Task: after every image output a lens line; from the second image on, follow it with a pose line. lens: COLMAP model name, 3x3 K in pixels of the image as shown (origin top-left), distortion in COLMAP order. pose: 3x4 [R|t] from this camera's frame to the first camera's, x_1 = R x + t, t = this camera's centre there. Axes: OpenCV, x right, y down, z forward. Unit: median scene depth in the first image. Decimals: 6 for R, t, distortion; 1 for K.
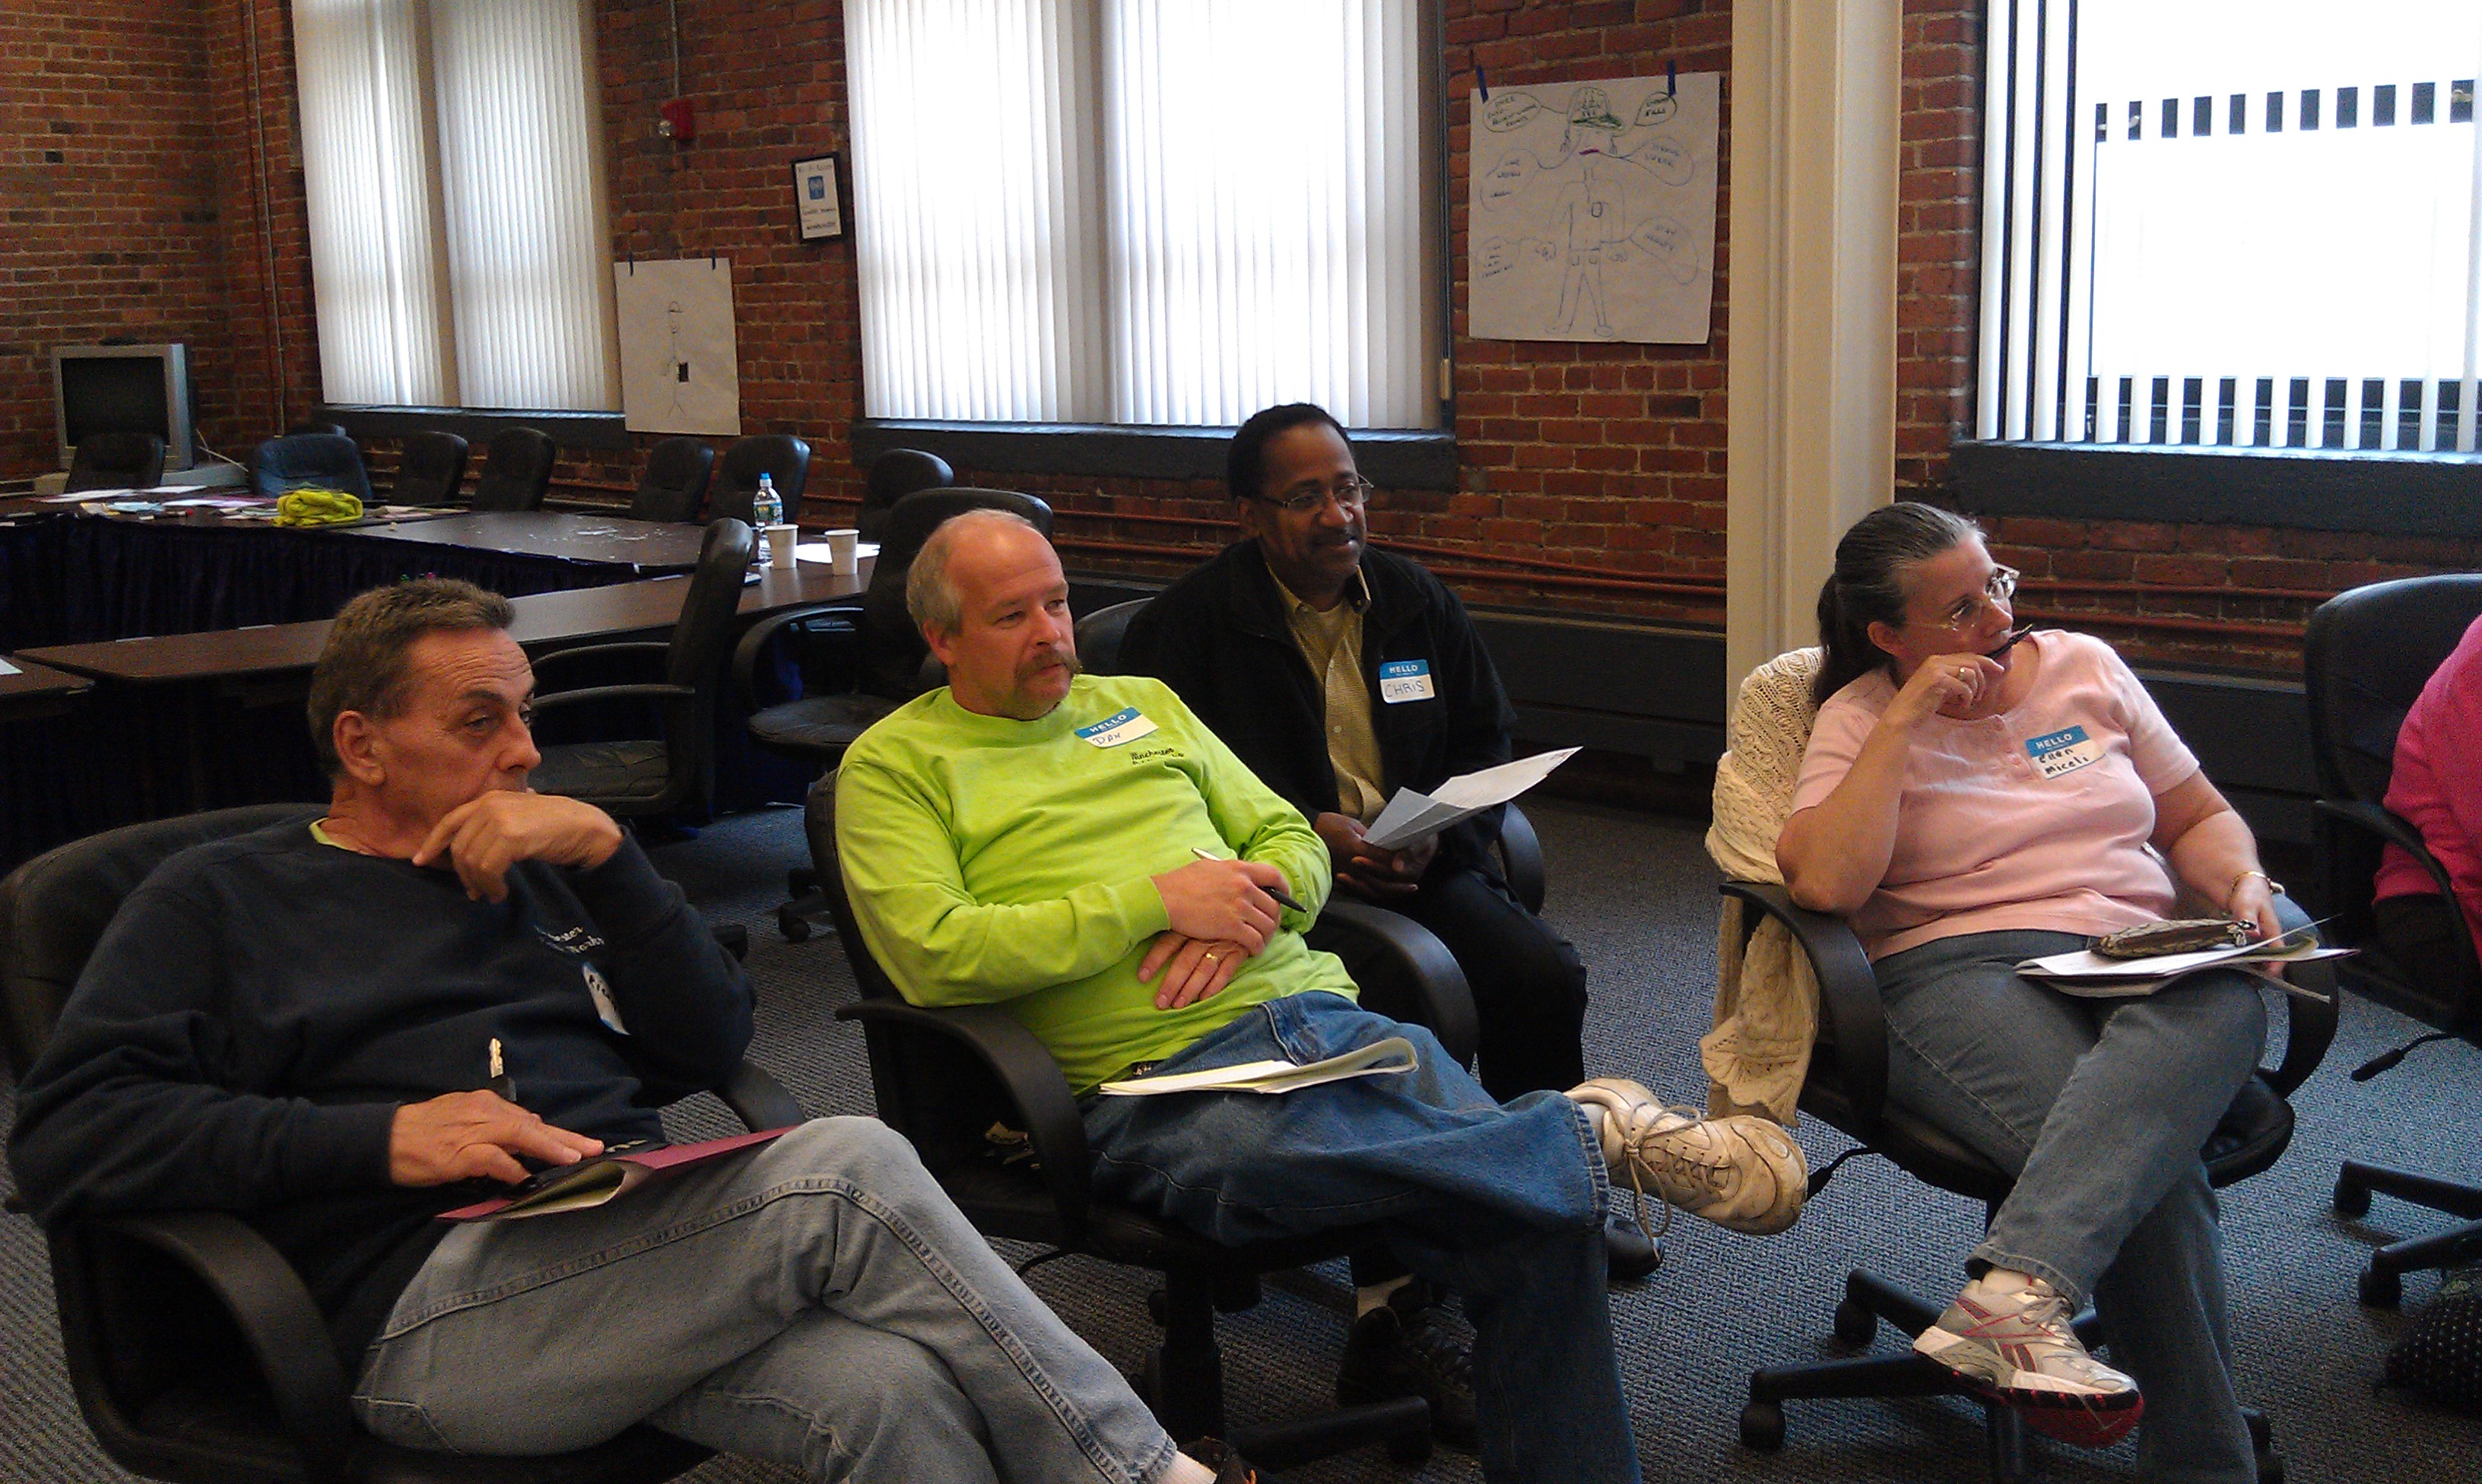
lens RADIAL K [[2514.5, 0, 1433.4], [0, 2514.5, 735.2], [0, 0, 1]] dist [0.142497, -0.252483]
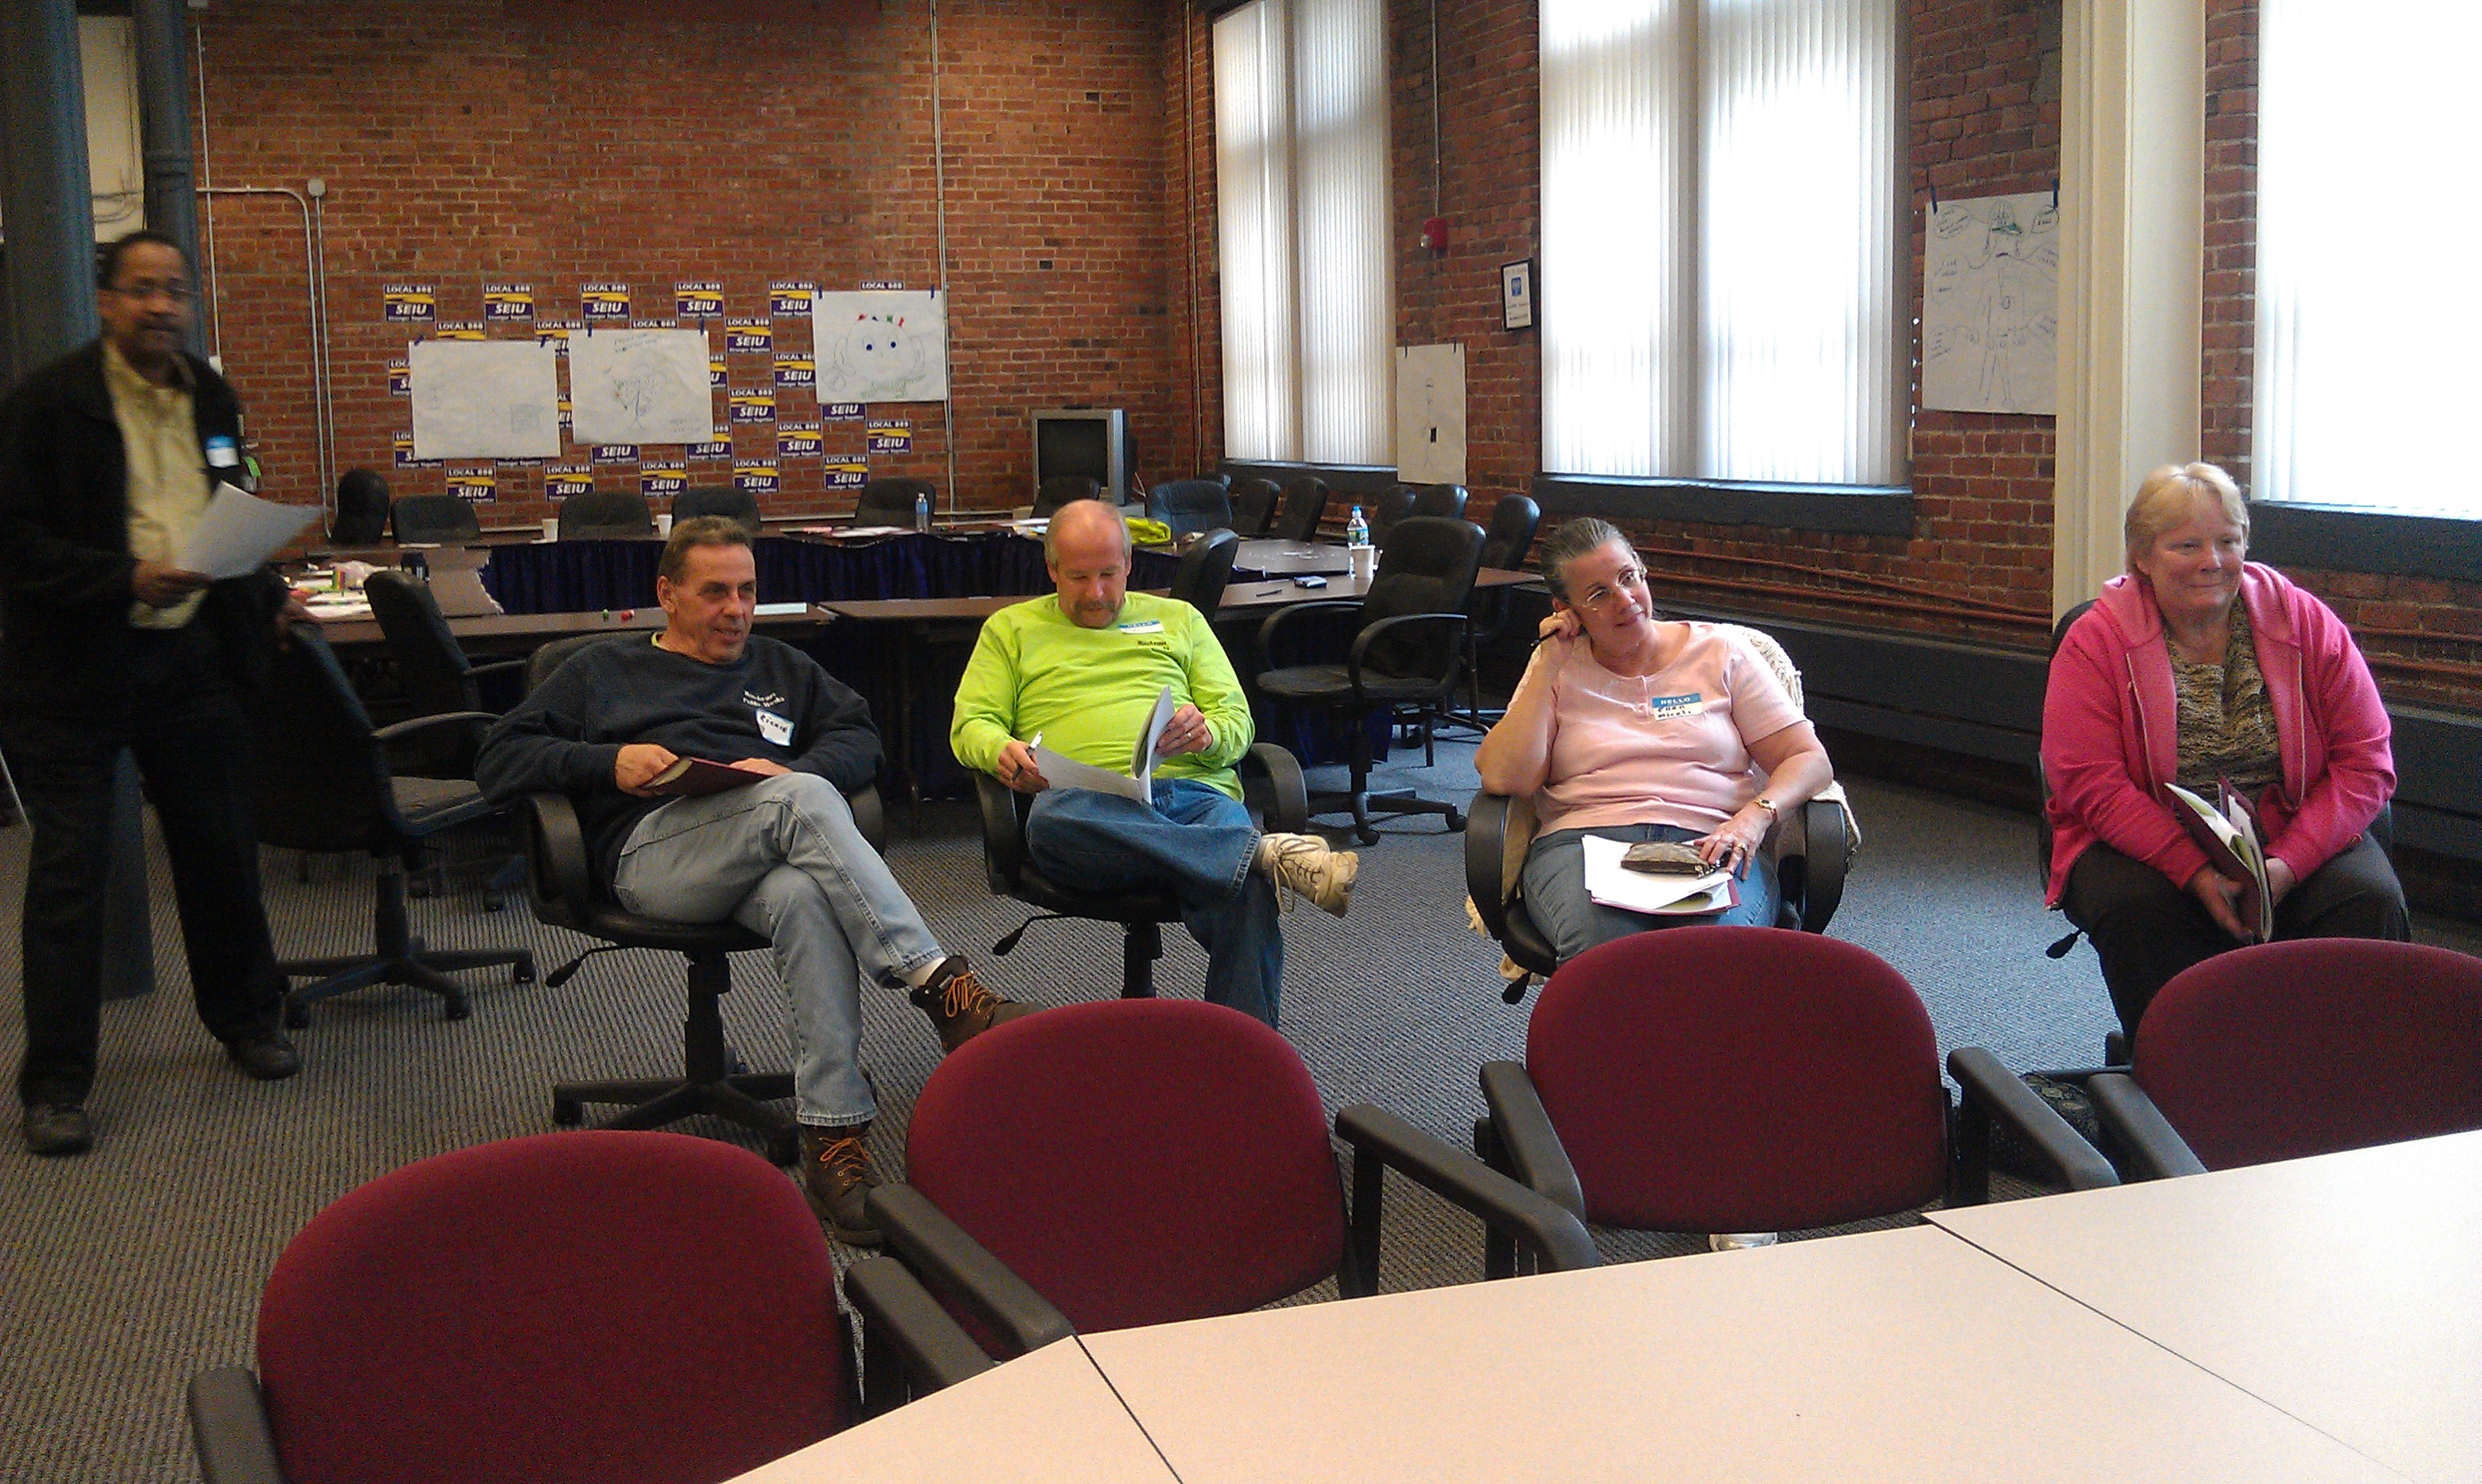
lens RADIAL K [[2514.5, 0, 1433.4], [0, 2514.5, 735.2], [0, 0, 1]] dist [0.142497, -0.252483]
pose [[0.920716, 0.062603, -0.385180, 0.207864], [-0.073563, 0.997196, -0.013769, 0.022530], [0.383238, 0.041012, 0.922739, -0.141243]]
